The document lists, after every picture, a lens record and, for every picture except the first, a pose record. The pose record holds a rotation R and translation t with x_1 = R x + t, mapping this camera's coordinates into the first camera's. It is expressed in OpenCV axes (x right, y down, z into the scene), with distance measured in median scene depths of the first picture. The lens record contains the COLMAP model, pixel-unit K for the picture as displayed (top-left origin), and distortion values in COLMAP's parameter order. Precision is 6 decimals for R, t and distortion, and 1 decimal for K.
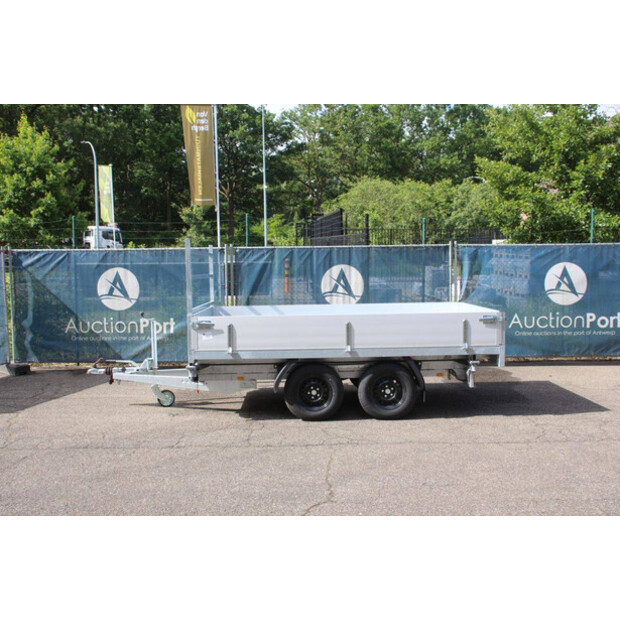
lens RADIAL K [[654.0, 0, 311.1], [0, 654.0, 311.6], [0, 0, 1]] dist [-0.041165, 0.000000]
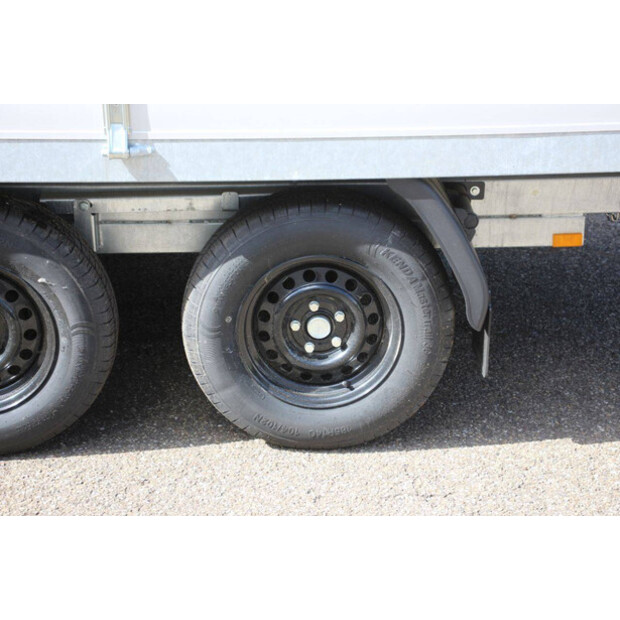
lens RADIAL K [[1467.9, 0, 315.5], [0, 1467.9, 306.1], [0, 0, 1]] dist [0.419813, 0.000000]
pose [[0.999685, 0.004879, 0.024612, 0.072296], [-0.012140, 0.952511, 0.304261, -0.023691], [-0.021959, -0.304464, 0.952271, 0.370169]]
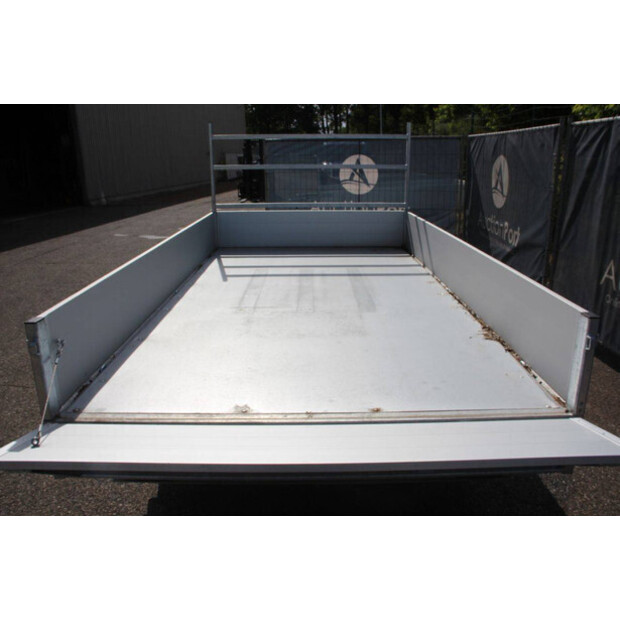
lens RADIAL K [[500.1, 0, 313.8], [0, 500.1, 311.7], [0, 0, 1]] dist [-0.136917, 0.083237]
pose [[-0.014719, 0.312530, -0.949794, 0.344746], [-0.061960, 0.947786, 0.312830, -0.057194], [0.997970, 0.063454, 0.005414, 0.771244]]
